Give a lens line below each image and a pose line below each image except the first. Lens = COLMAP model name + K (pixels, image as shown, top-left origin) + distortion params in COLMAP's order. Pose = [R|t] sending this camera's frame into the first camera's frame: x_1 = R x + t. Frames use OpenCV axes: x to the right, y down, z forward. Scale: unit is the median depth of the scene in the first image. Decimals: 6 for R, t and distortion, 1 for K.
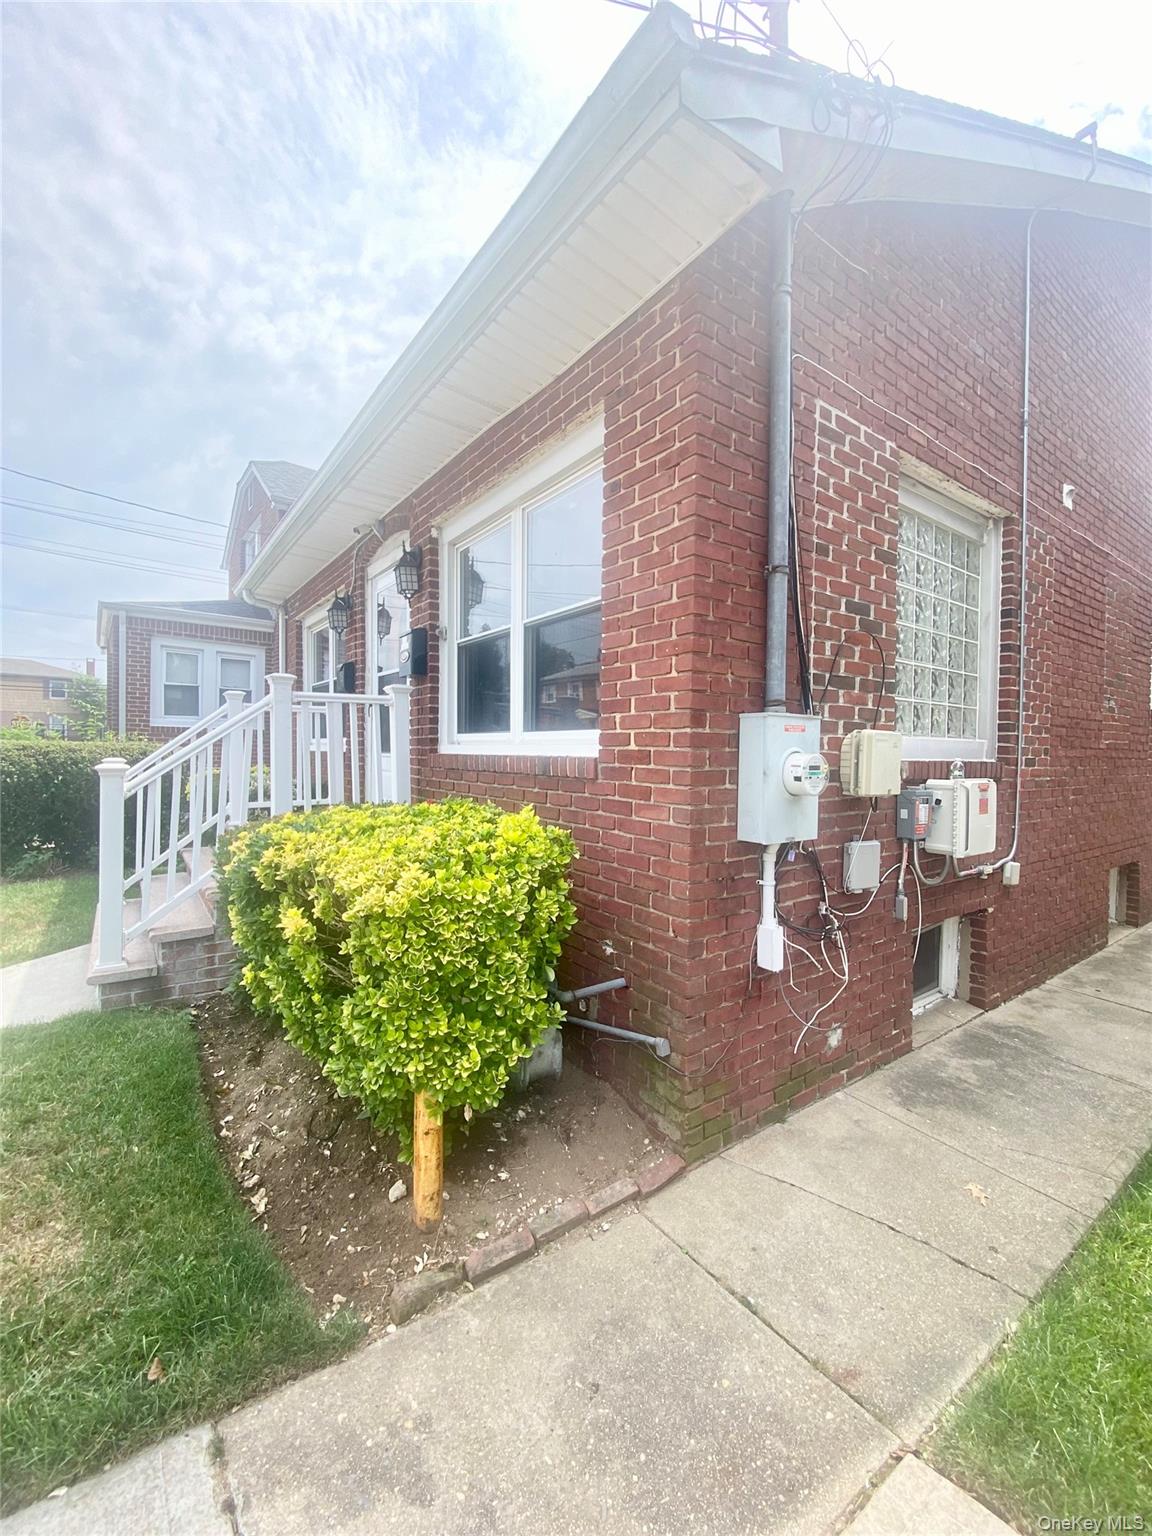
lens RADIAL K [[630.6, 0, 569.0], [0, 630.6, 760.9], [0, 0, 1]] dist [-0.019244, -0.001190]
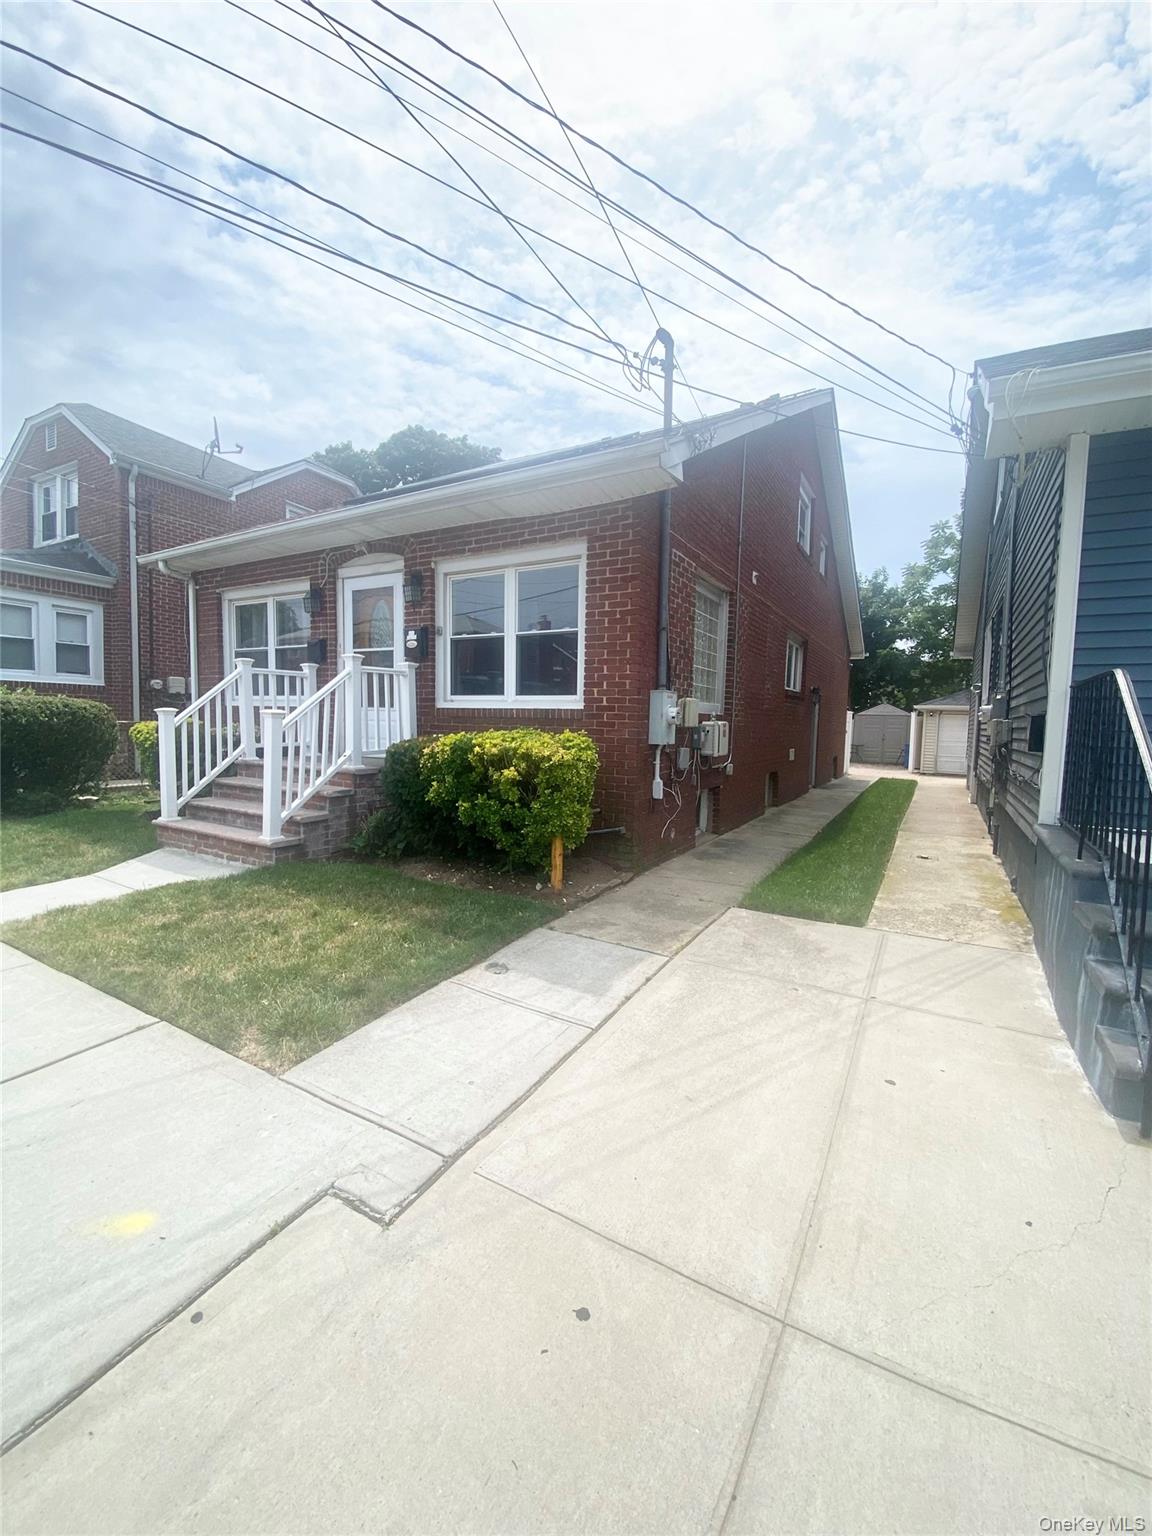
lens RADIAL K [[630.6, 0, 576.5], [0, 630.6, 771.0], [0, 0, 1]] dist [-0.019244, -0.001190]
pose [[0.905822, -0.029152, 0.422653, -0.775059], [-0.002070, 0.997313, 0.073226, 0.043244], [-0.423653, -0.067204, 0.903328, -0.819111]]
